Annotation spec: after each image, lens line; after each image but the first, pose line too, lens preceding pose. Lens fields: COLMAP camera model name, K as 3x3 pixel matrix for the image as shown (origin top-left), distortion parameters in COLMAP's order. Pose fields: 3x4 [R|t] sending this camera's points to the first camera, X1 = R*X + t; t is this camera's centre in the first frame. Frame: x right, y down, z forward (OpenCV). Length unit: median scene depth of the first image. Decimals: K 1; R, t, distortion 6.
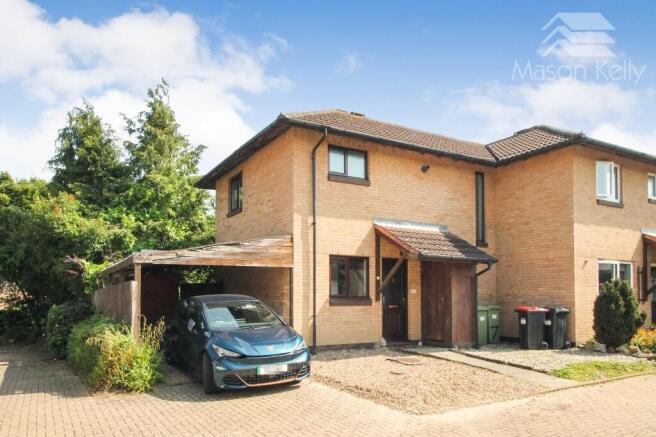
lens RADIAL K [[469.2, 0, 327.6], [0, 469.2, 218.2], [0, 0, 1]] dist [0.003882, 0.004702]
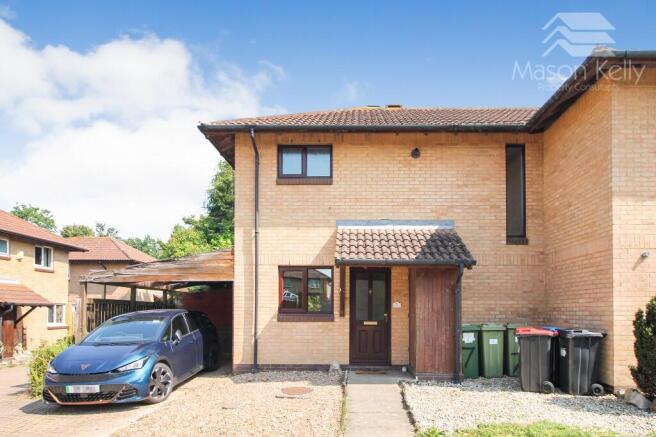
lens RADIAL K [[426.0, 0, 328.0], [0, 426.0, 249.8], [0, 0, 1]] dist [0.005985, -0.002550]
pose [[0.861319, -0.068942, -0.503366, 0.484619], [0.084121, 0.996428, 0.007468, 0.046854], [0.501053, -0.048776, 0.864041, 0.321259]]
